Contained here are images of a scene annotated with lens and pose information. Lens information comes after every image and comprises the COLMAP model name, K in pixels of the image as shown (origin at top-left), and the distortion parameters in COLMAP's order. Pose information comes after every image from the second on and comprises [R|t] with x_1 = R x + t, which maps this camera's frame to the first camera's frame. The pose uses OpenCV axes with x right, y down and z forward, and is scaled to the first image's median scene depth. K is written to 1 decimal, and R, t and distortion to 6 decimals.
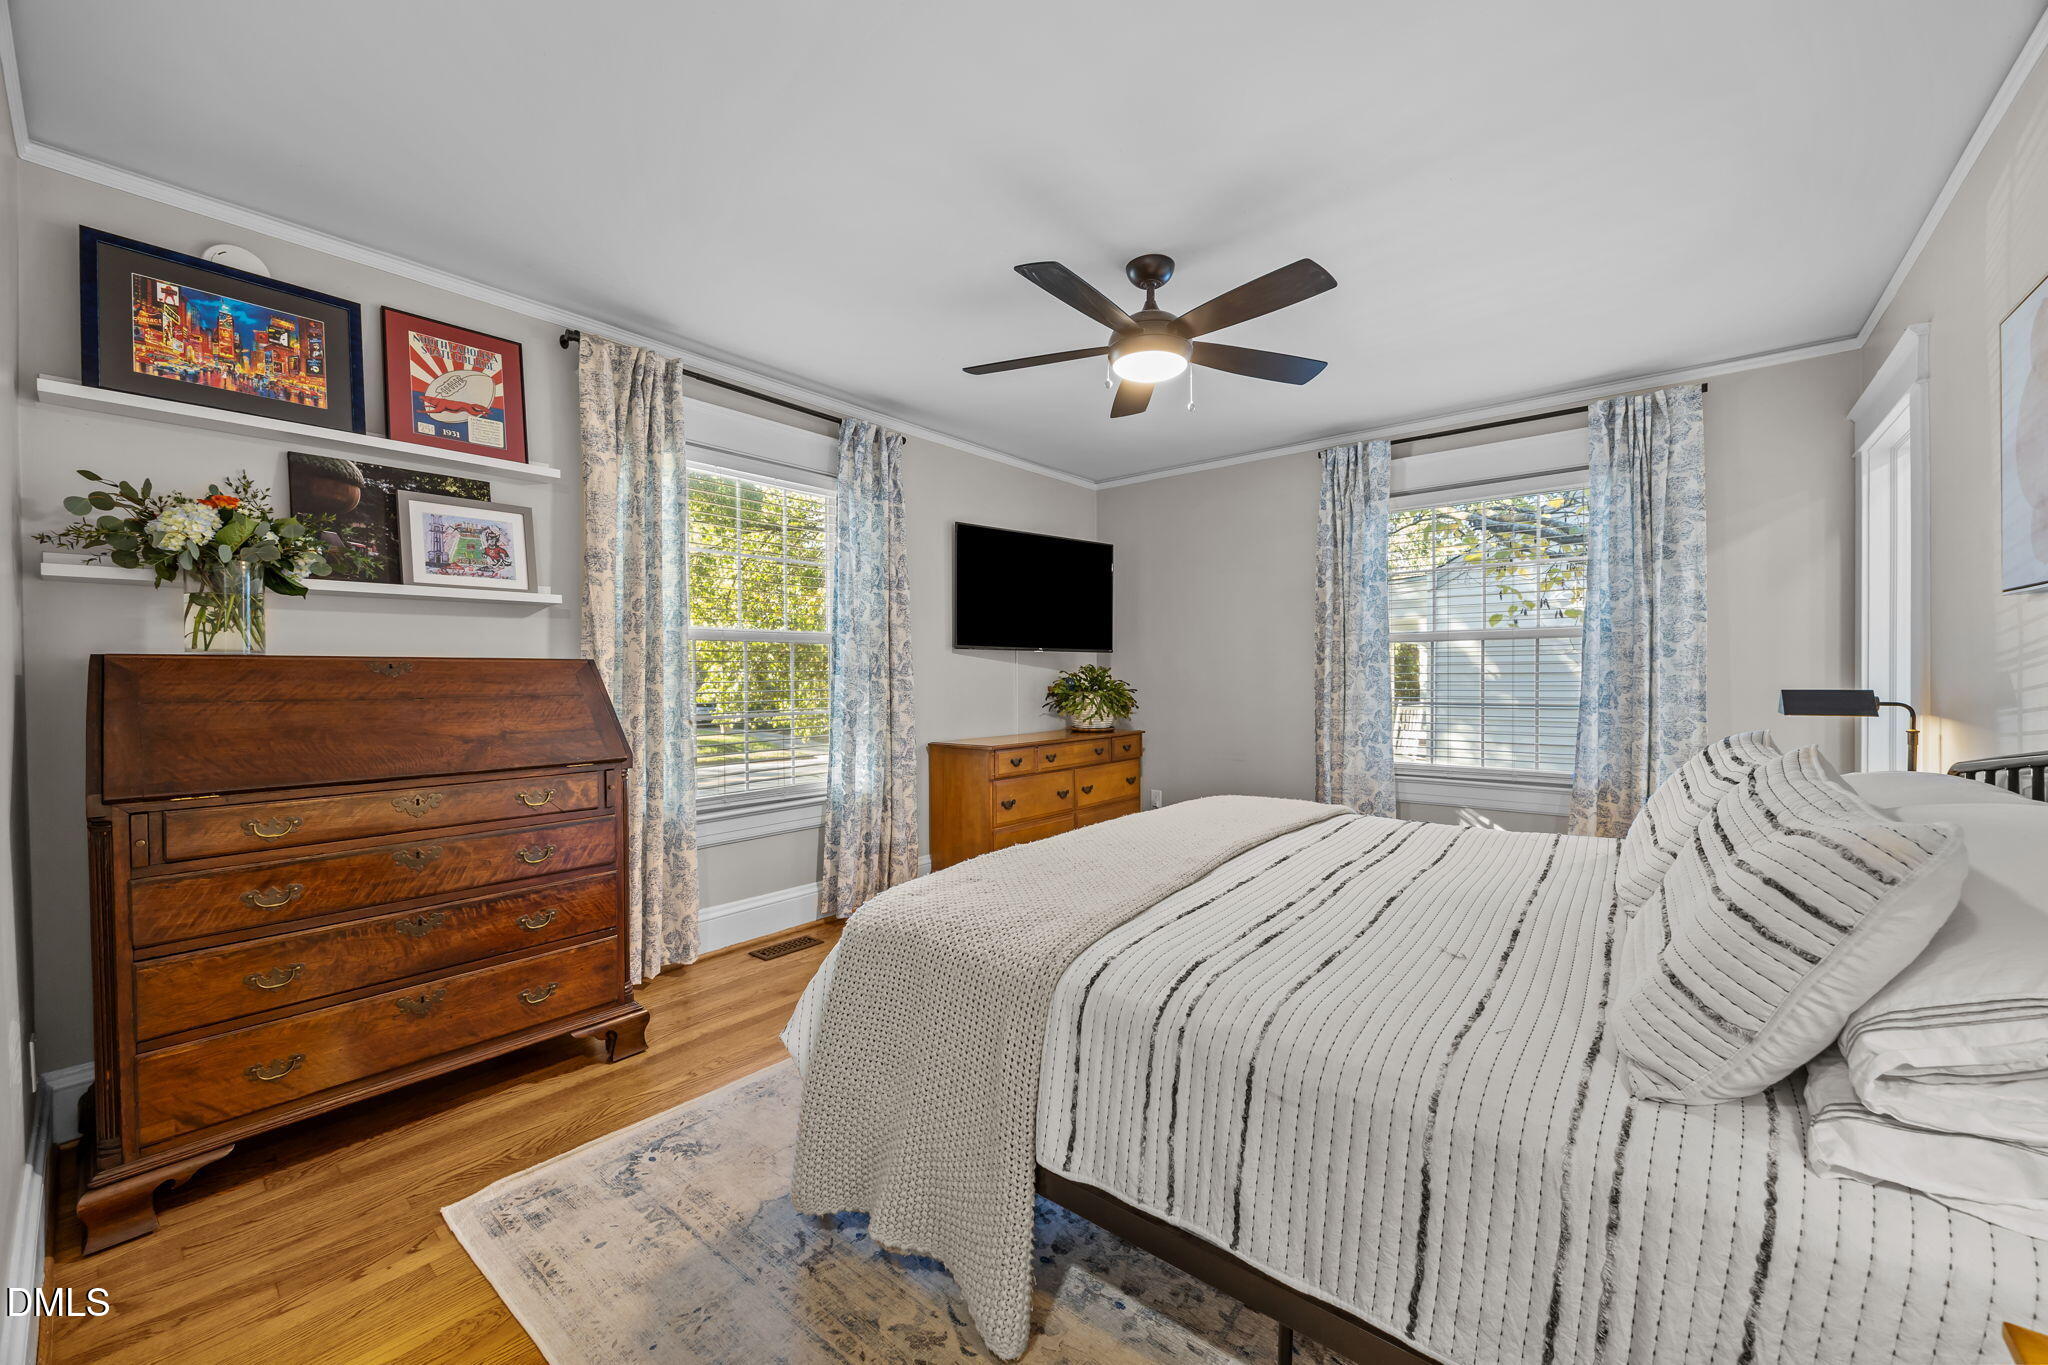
lens RADIAL K [[787.3, 0, 1020.8], [0, 787.3, 676.7], [0, 0, 1]] dist [-0.001266, -0.000151]
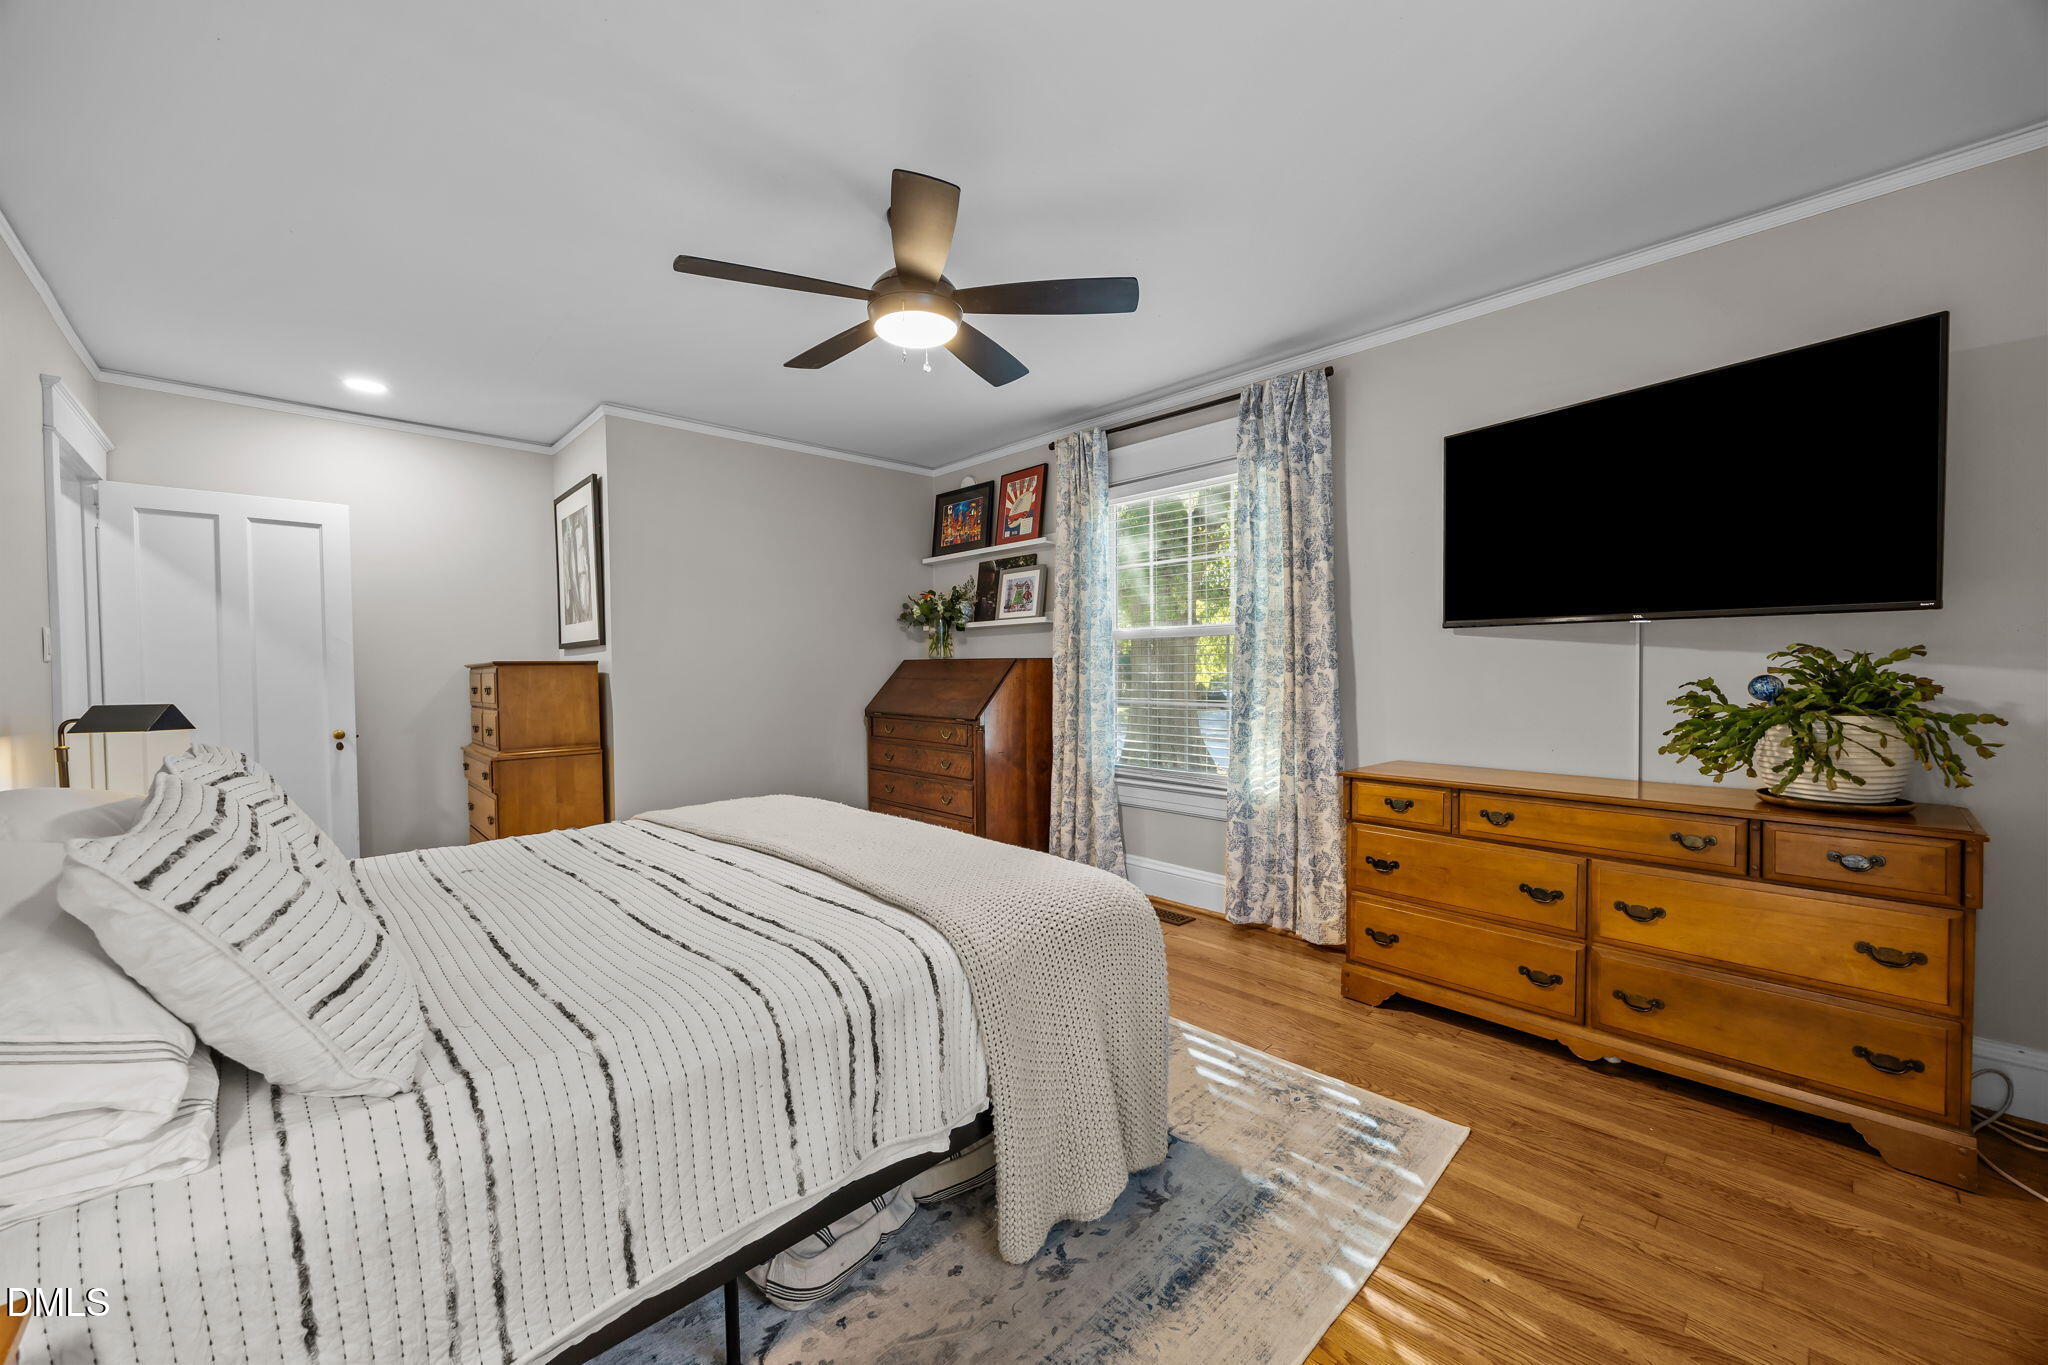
lens RADIAL K [[787.3, 0, 1020.8], [0, 787.3, 676.7], [0, 0, 1]] dist [-0.001266, -0.000151]
pose [[-0.116515, 0.010958, -0.993128, 1.034784], [-0.002867, 0.999931, 0.011370, -0.002405], [0.993185, 0.004172, -0.116476, 1.198873]]
